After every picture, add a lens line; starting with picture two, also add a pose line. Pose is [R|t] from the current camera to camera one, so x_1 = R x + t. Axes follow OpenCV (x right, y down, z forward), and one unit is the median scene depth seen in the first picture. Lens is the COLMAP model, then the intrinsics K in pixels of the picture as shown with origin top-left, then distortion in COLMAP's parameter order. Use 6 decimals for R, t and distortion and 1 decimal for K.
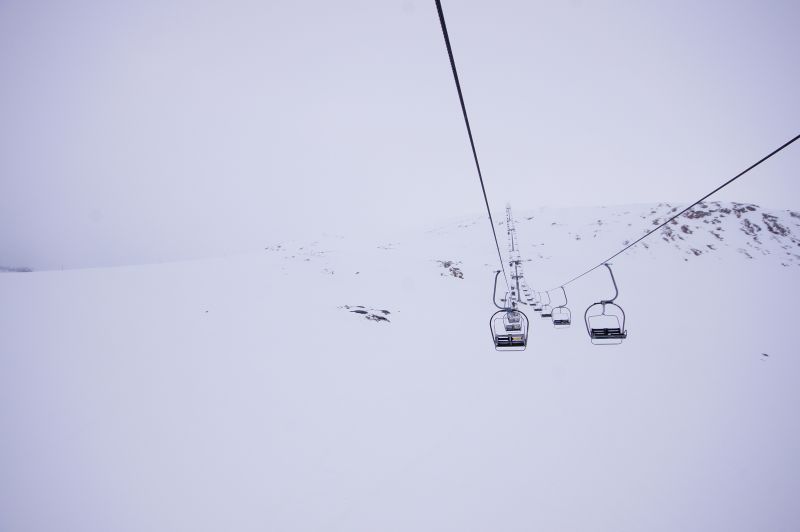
lens RADIAL K [[417.3, 0, 399.4], [0, 417.3, 268.2], [0, 0, 1]] dist [0.000332, -0.001244]
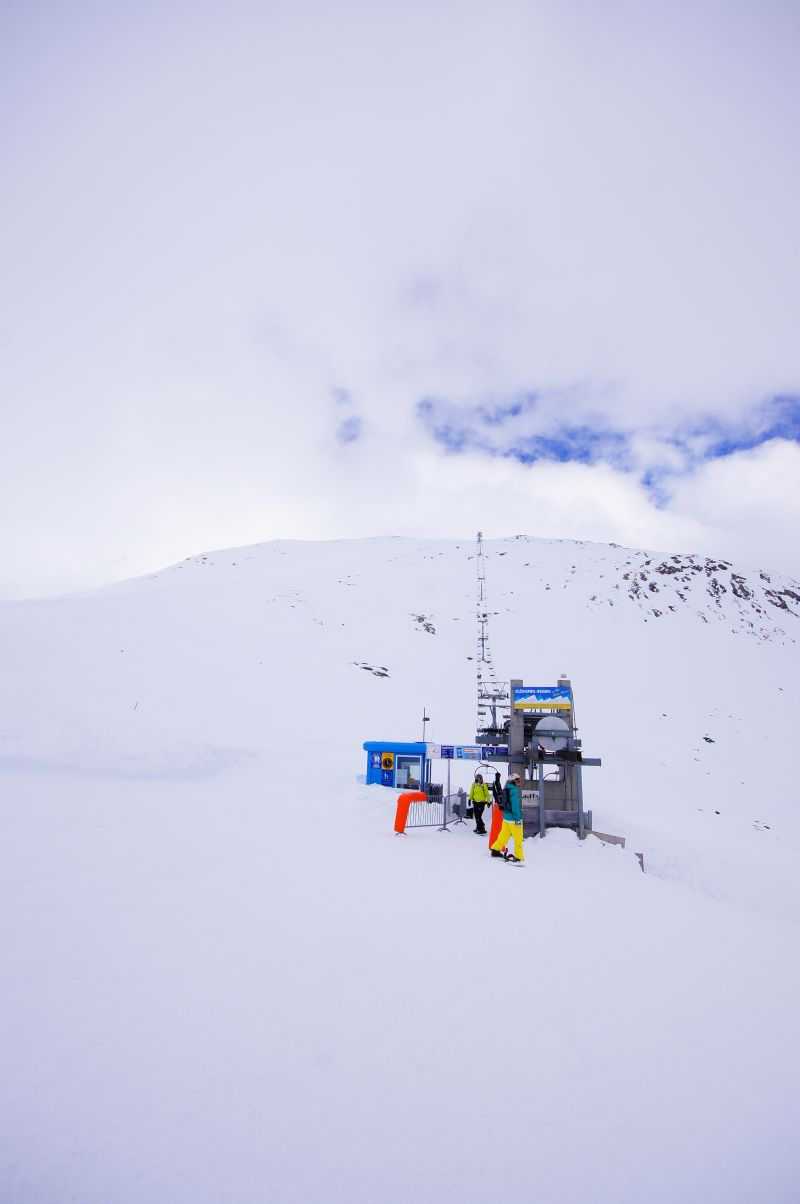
lens RADIAL K [[544.5, 0, 400.1], [0, 544.5, 599.6], [0, 0, 1]] dist [0.000087, 0.000112]
pose [[0.990083, 0.070614, 0.121447, -0.057123], [-0.073411, 0.997126, 0.018709, -0.041217], [-0.119777, -0.027440, 0.992422, -0.195761]]
